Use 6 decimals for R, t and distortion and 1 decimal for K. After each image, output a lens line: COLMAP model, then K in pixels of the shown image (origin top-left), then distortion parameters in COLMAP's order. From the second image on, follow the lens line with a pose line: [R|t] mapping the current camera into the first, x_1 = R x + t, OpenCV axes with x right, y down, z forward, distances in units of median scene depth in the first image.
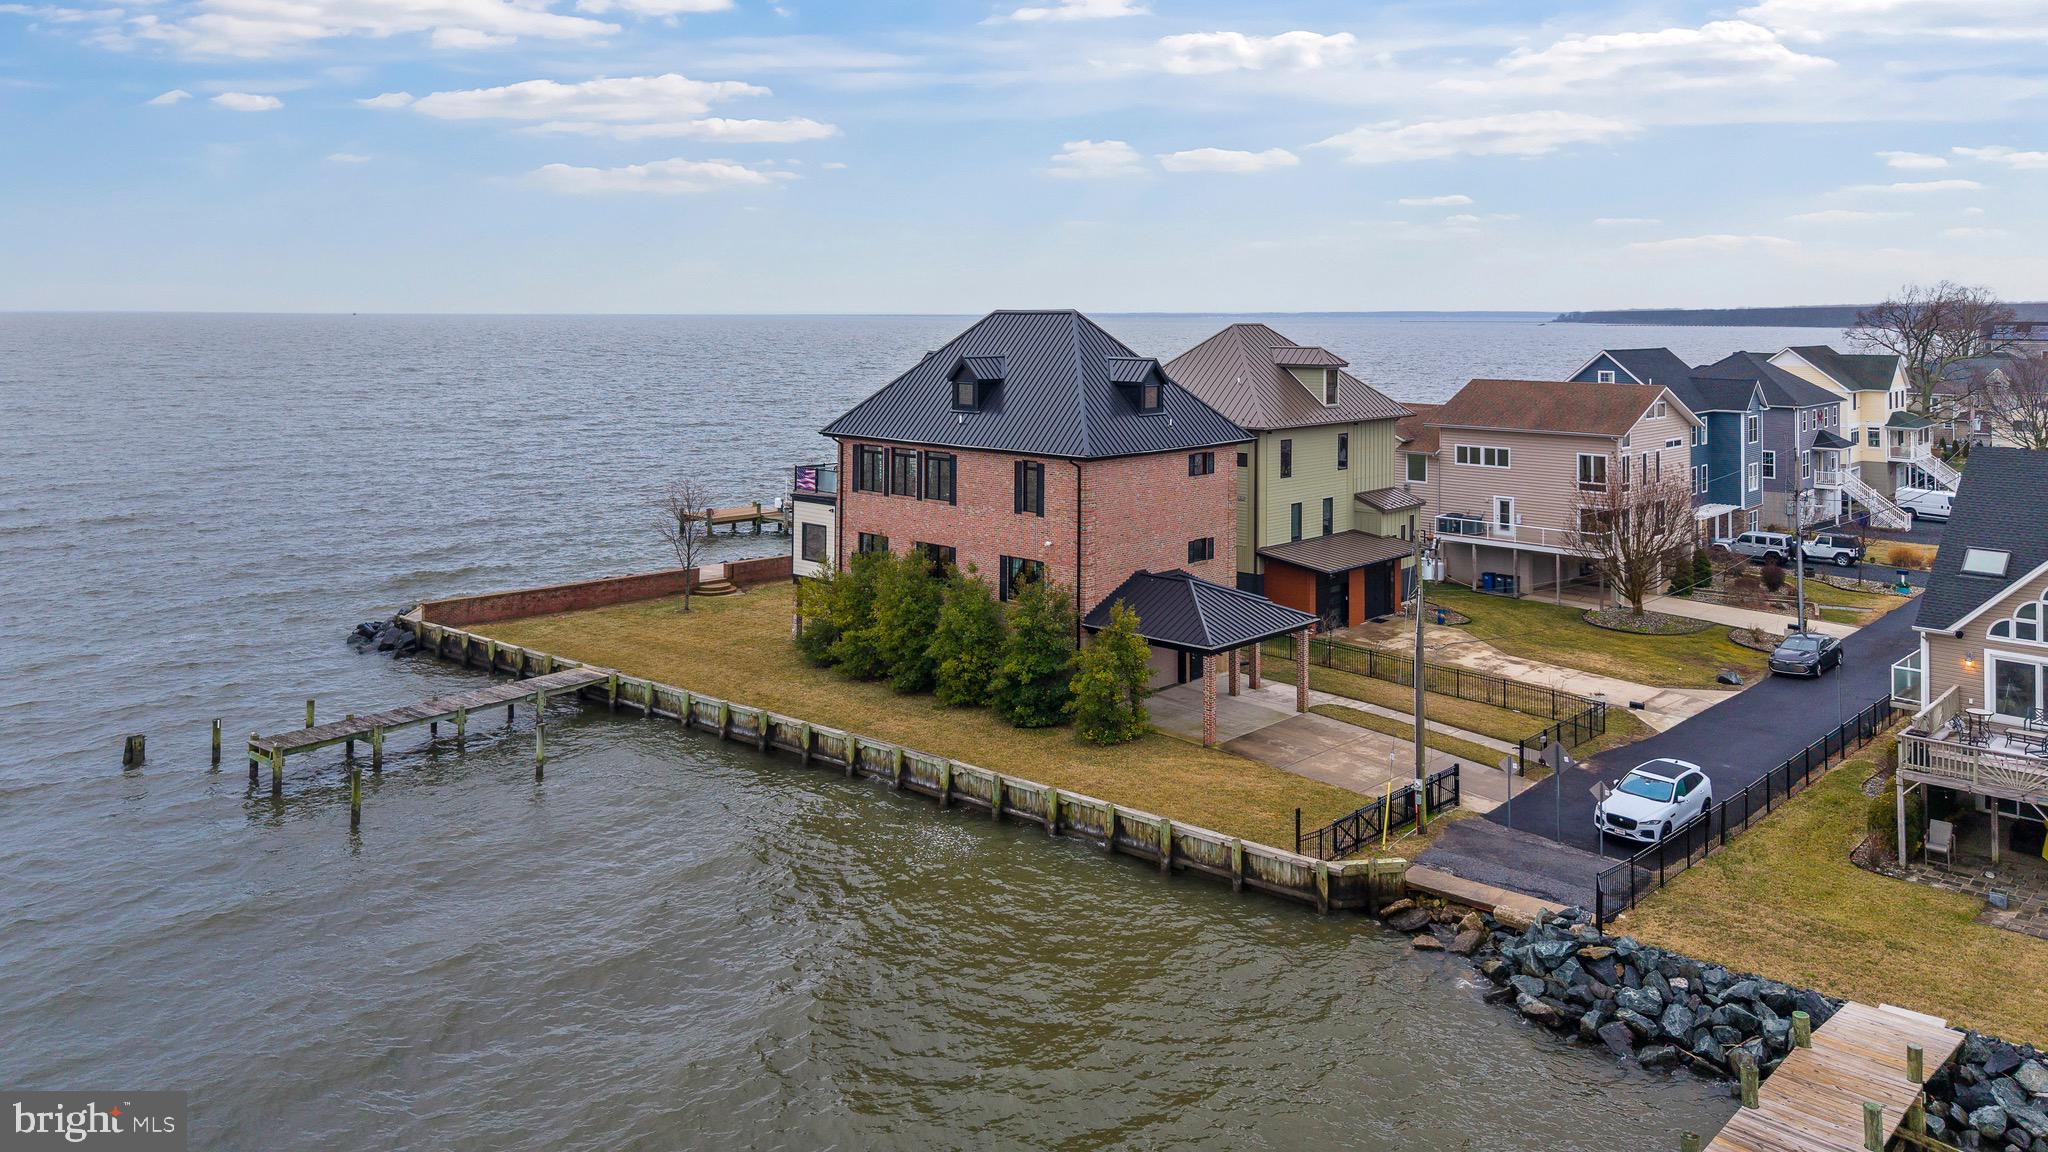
lens RADIAL K [[1449.0, 0, 1044.6], [0, 1449.0, 312.1], [0, 0, 1]] dist [0.000736, -0.001287]
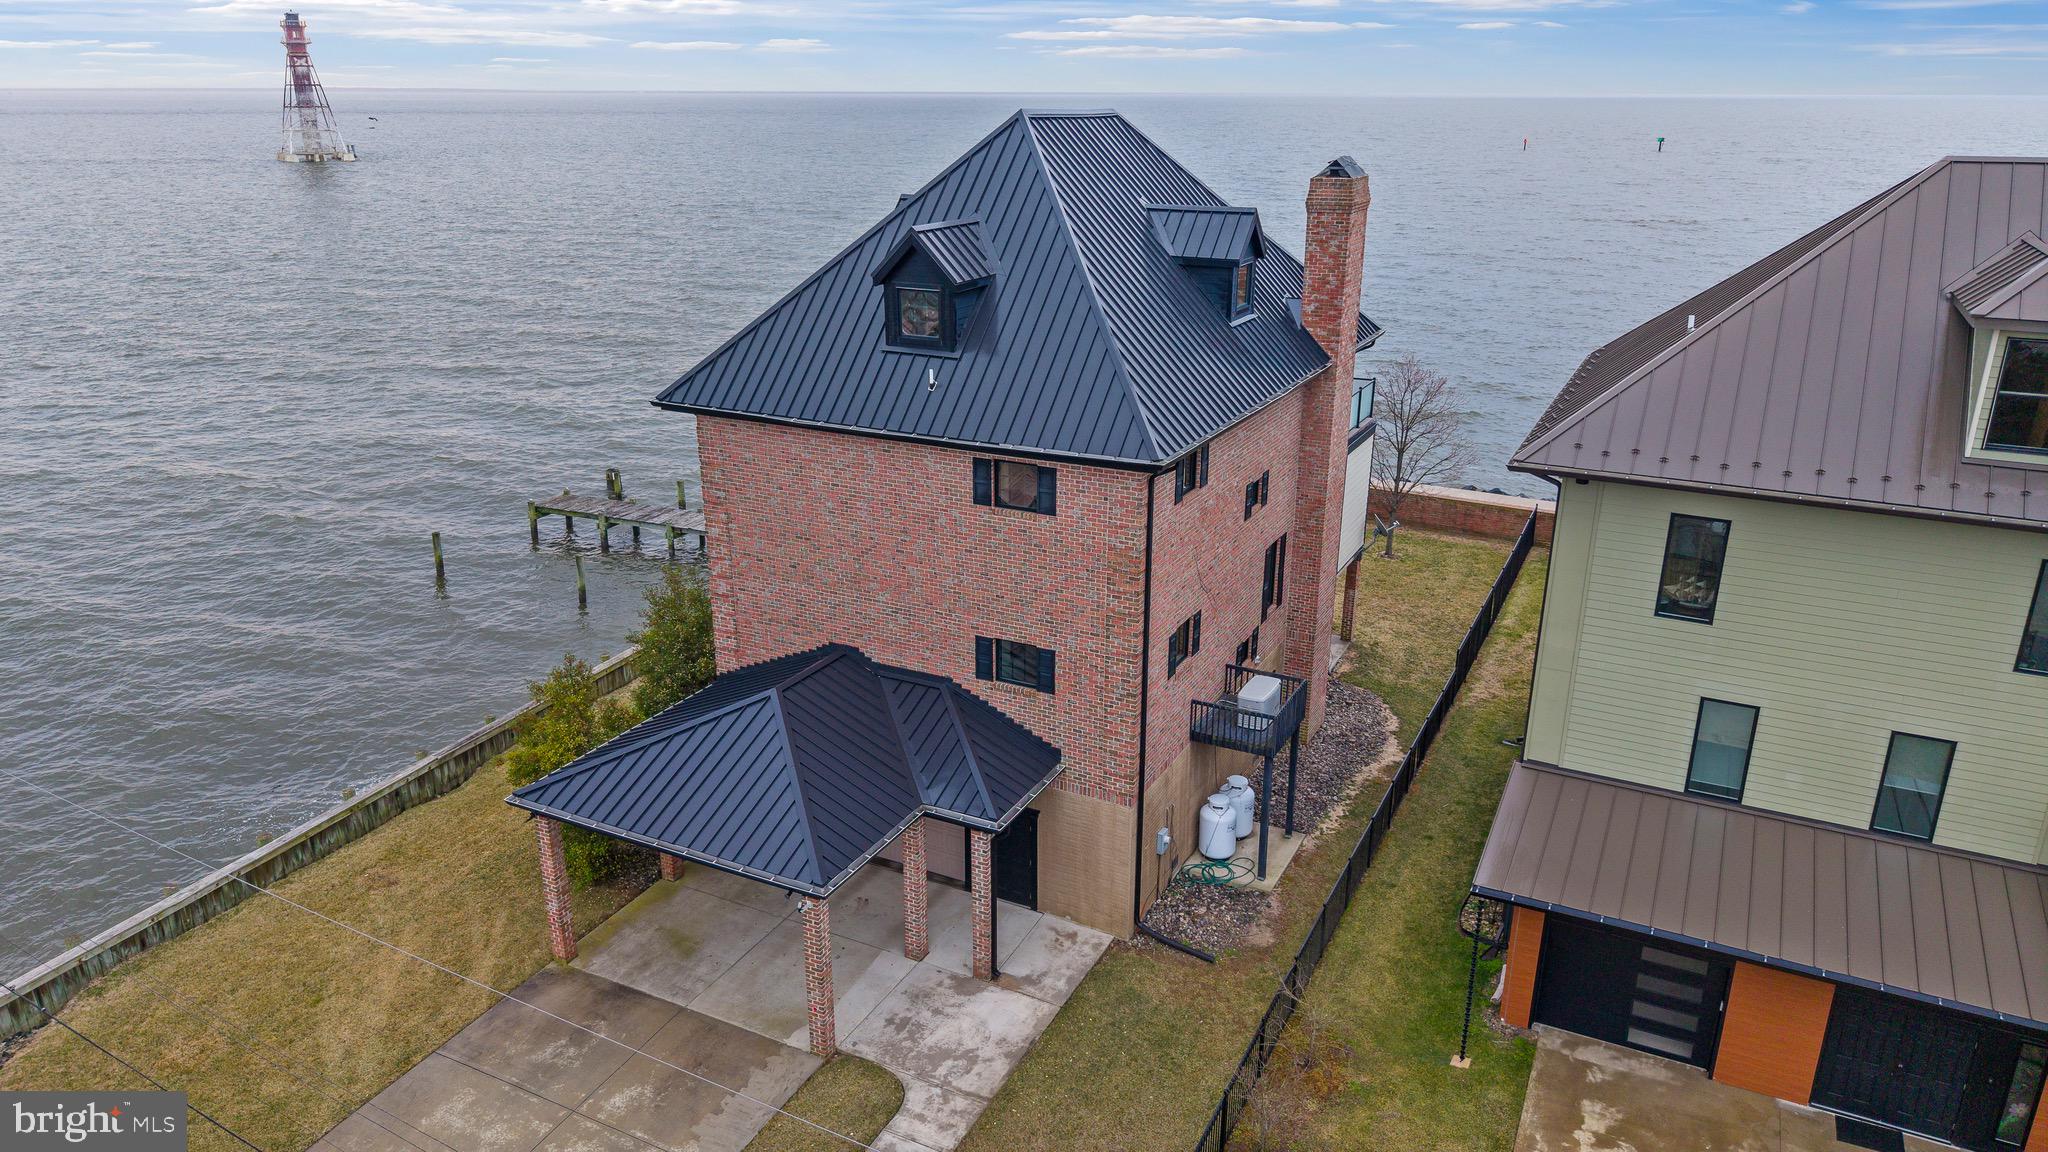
lens RADIAL K [[1427.5, 0, 1024.0], [0, 1427.5, 576.0], [0, 0, 1]] dist [0.001048, 0.000021]
pose [[0.270995, 0.309738, -0.911386, 0.483718], [-0.004326, 0.947197, 0.320622, -0.009538], [0.962571, -0.082944, 0.258026, 0.826482]]
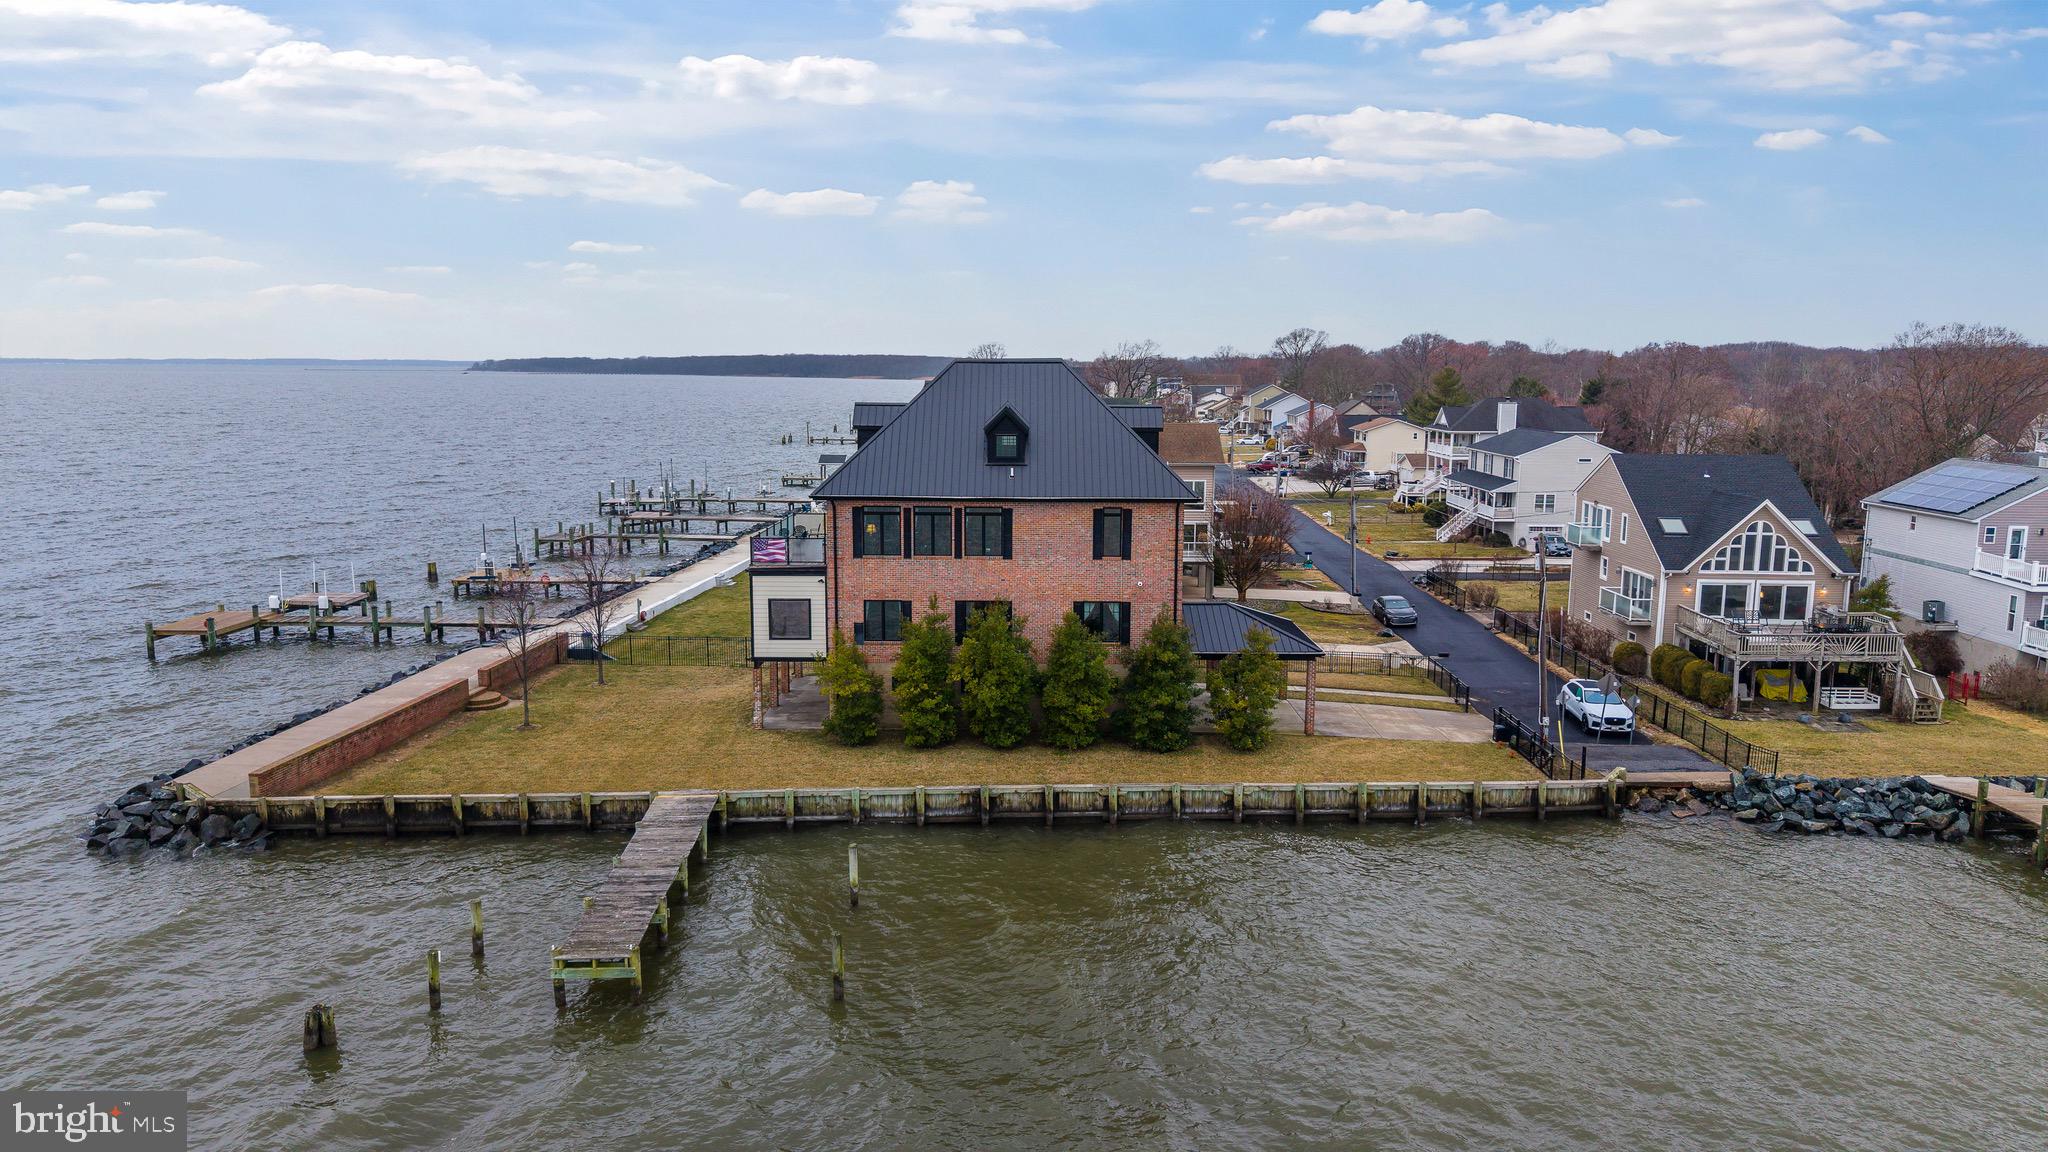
lens RADIAL K [[1360.3, 0, 1057.2], [0, 1360.3, 611.6], [0, 0, 1]] dist [-0.003203, 0.000197]
pose [[0.737732, -0.119469, 0.664439, -0.608999], [-0.003285, 0.983570, 0.180497, 0.000704], [-0.675086, -0.135341, 0.725218, 0.276028]]
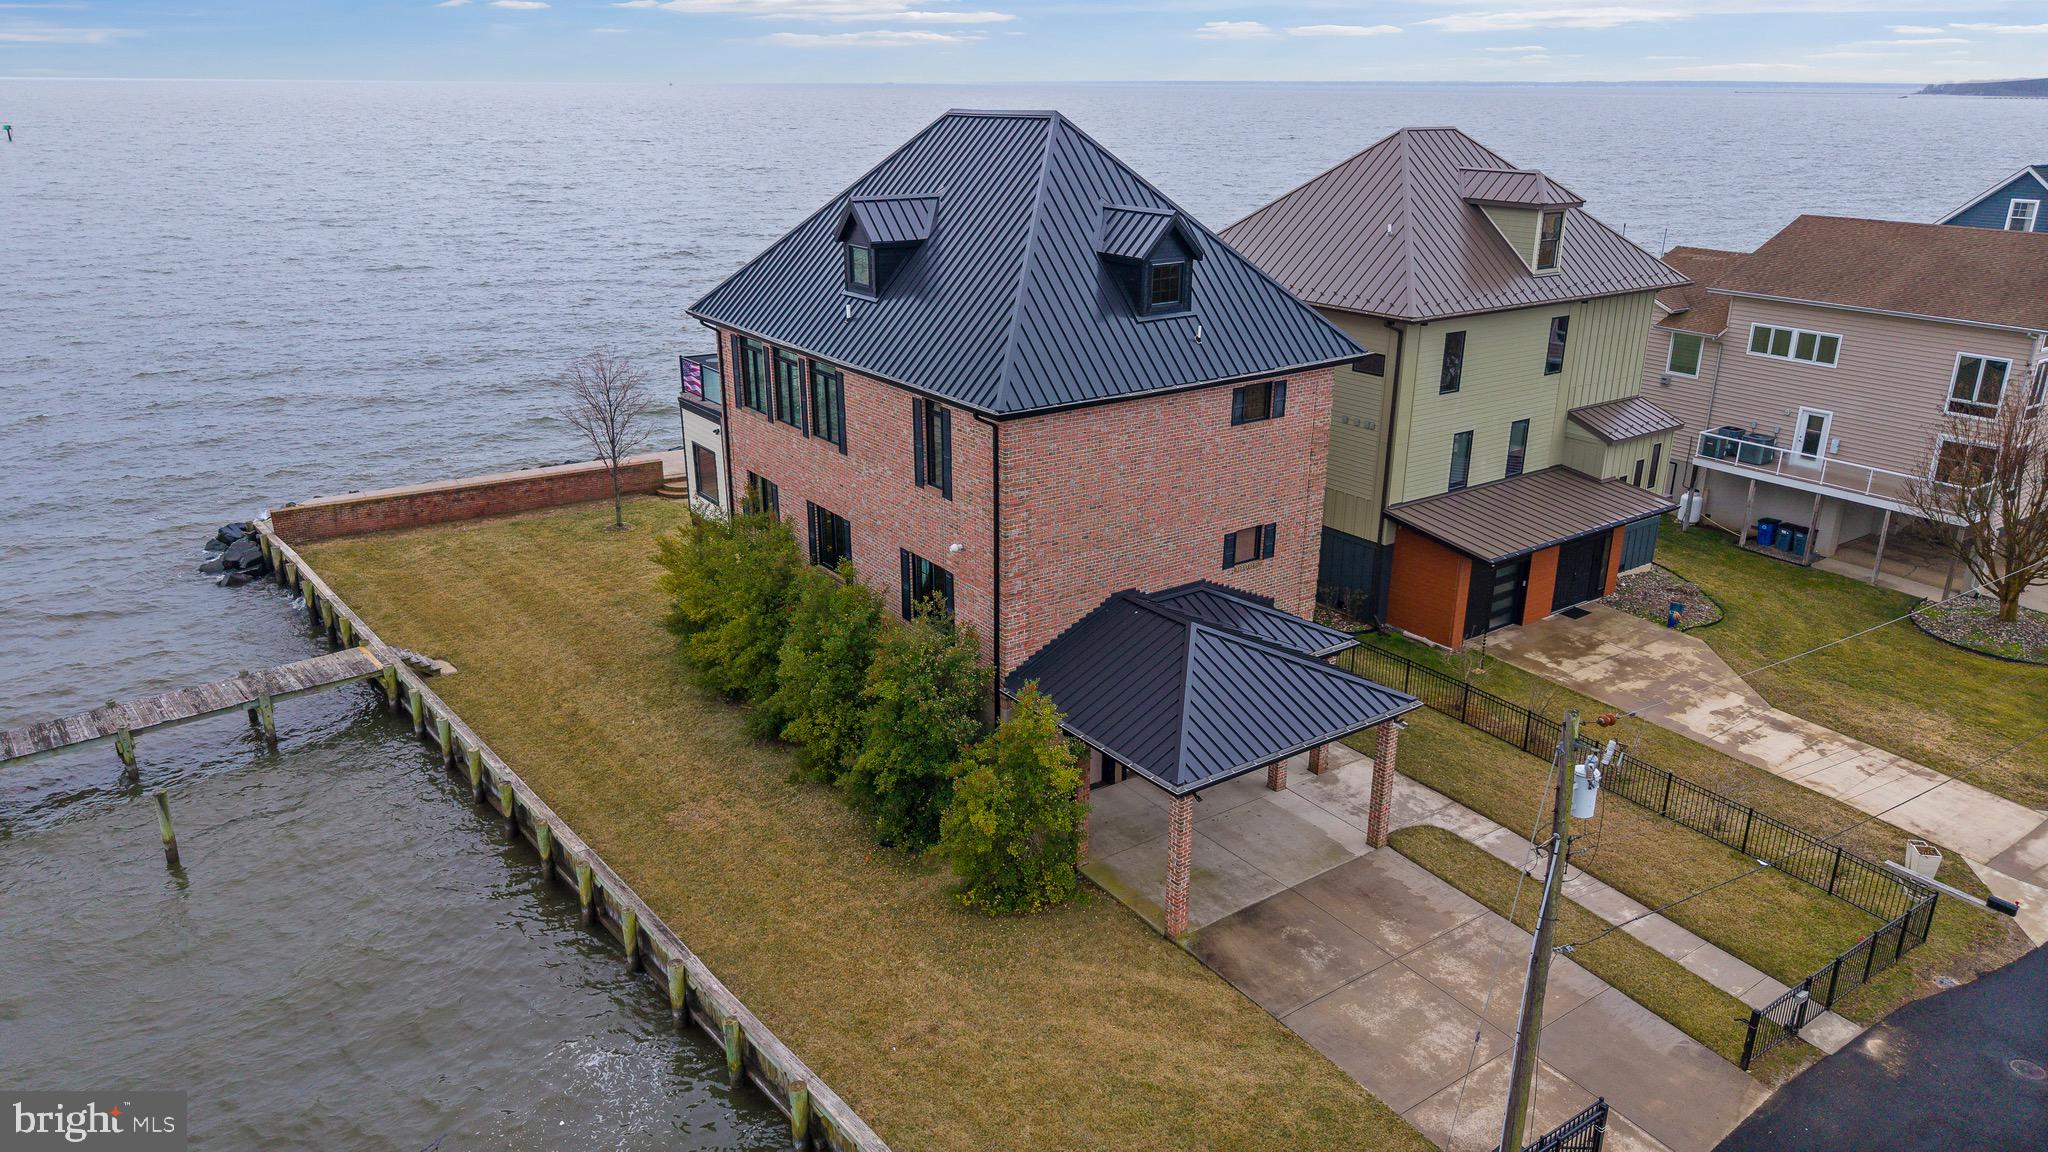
lens RADIAL K [[1360.3, 0, 1057.2], [0, 1360.3, 611.6], [0, 0, 1]] dist [-0.003203, 0.000197]
pose [[0.980971, 0.071646, -0.180454, 0.124010], [-0.001042, 0.931353, 0.364116, -0.013333], [0.194154, -0.356999, 0.913704, 0.431461]]
